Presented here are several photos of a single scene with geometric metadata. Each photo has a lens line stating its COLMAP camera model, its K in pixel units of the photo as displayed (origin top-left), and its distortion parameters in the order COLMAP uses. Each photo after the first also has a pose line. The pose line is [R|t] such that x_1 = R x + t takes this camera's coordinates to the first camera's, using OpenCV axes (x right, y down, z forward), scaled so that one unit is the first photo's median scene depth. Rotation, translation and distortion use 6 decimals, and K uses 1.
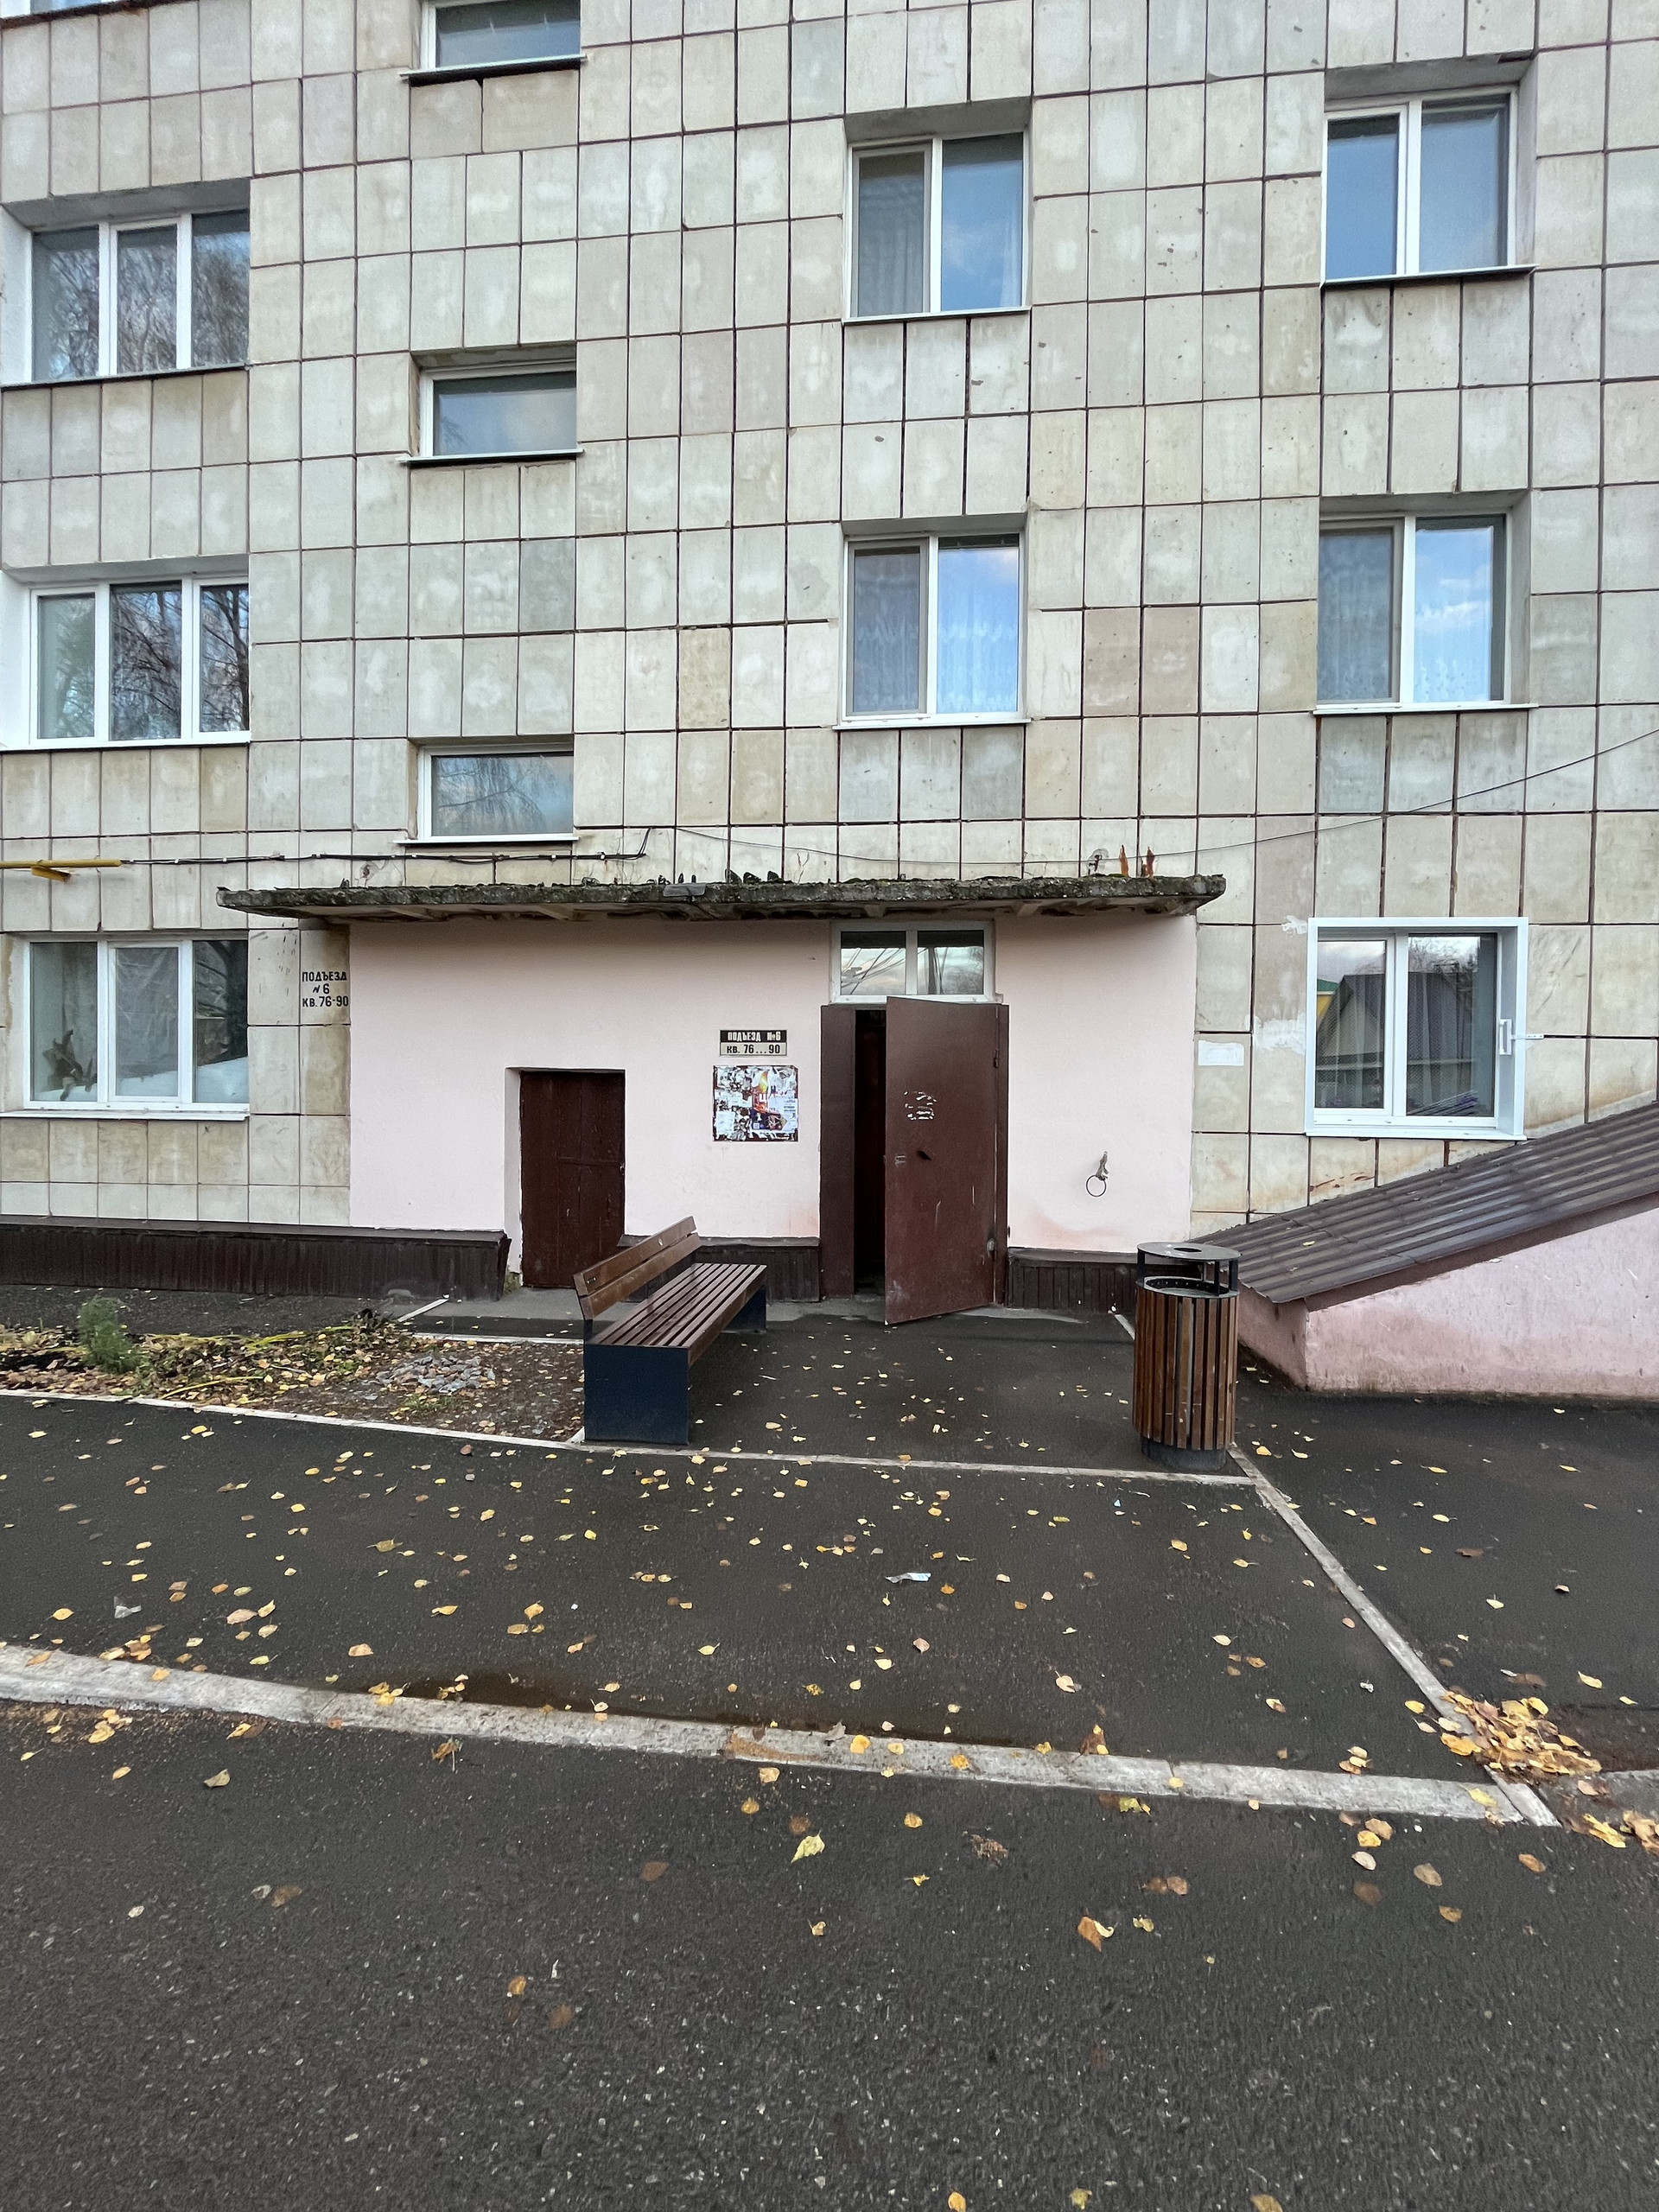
lens RADIAL K [[896.4, 0, 829.5], [0, 896.4, 1106.0], [0, 0, 1]] dist [-0.001625, -0.000159]
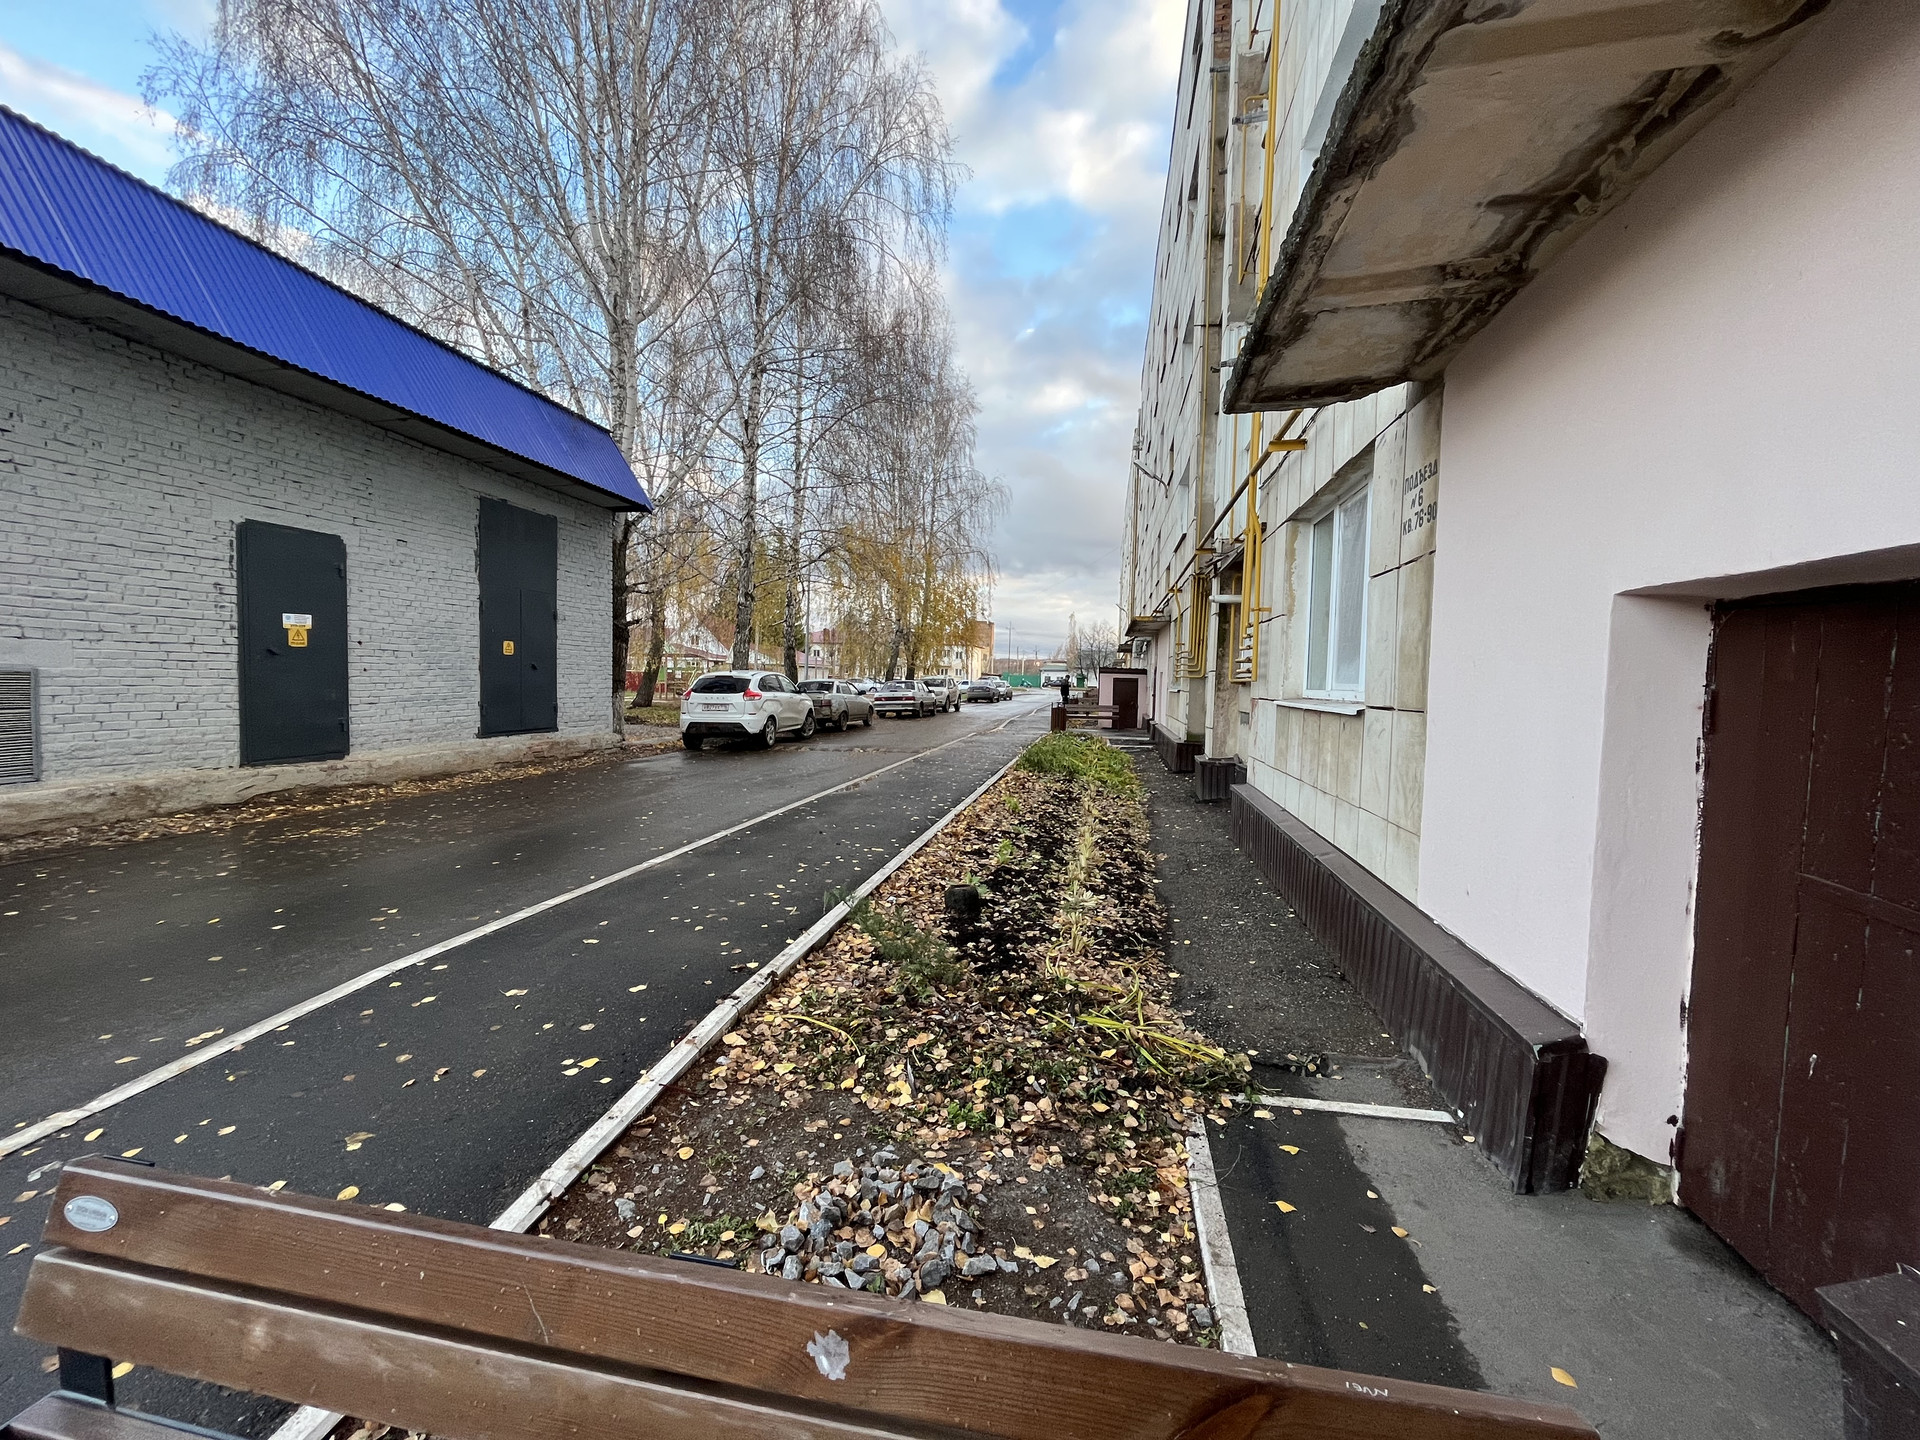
lens RADIAL K [[778.1, 0, 960.0], [0, 778.1, 720.0], [0, 0, 1]] dist [-0.001625, -0.000159]
pose [[-0.078118, 0.040775, -0.996110, -0.034459], [-0.035265, 0.998425, 0.043635, 0.006971], [0.996320, 0.038536, -0.076557, 1.232061]]
